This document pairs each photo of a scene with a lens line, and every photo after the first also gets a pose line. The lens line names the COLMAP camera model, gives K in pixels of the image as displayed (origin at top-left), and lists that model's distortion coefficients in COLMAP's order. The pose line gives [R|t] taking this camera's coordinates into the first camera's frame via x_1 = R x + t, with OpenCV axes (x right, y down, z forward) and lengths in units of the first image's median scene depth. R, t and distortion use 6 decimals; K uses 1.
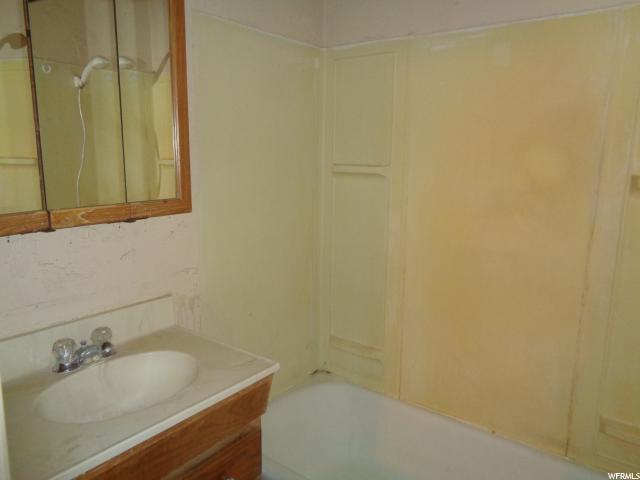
lens RADIAL K [[475.3, 0, 323.8], [0, 475.3, 235.9], [0, 0, 1]] dist [-0.003751, -0.001114]
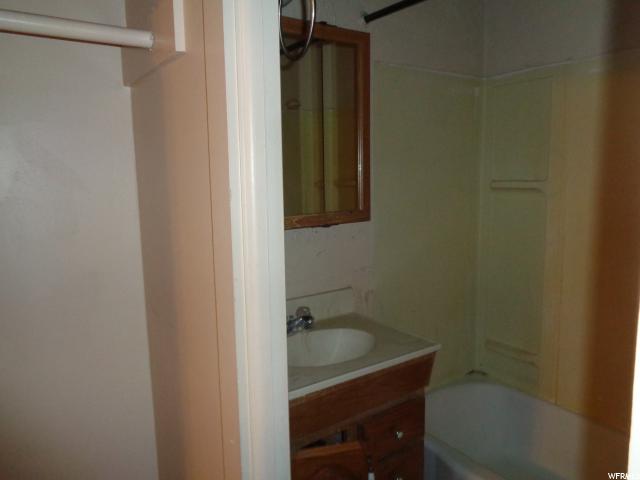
lens RADIAL K [[475.3, 0, 323.8], [0, 475.3, 235.9], [0, 0, 1]] dist [-0.003751, -0.001114]
pose [[0.948668, 0.013293, -0.315994, 0.001236], [-0.026017, 0.999010, -0.036081, 0.037259], [0.315201, 0.042450, 0.948075, -0.216742]]
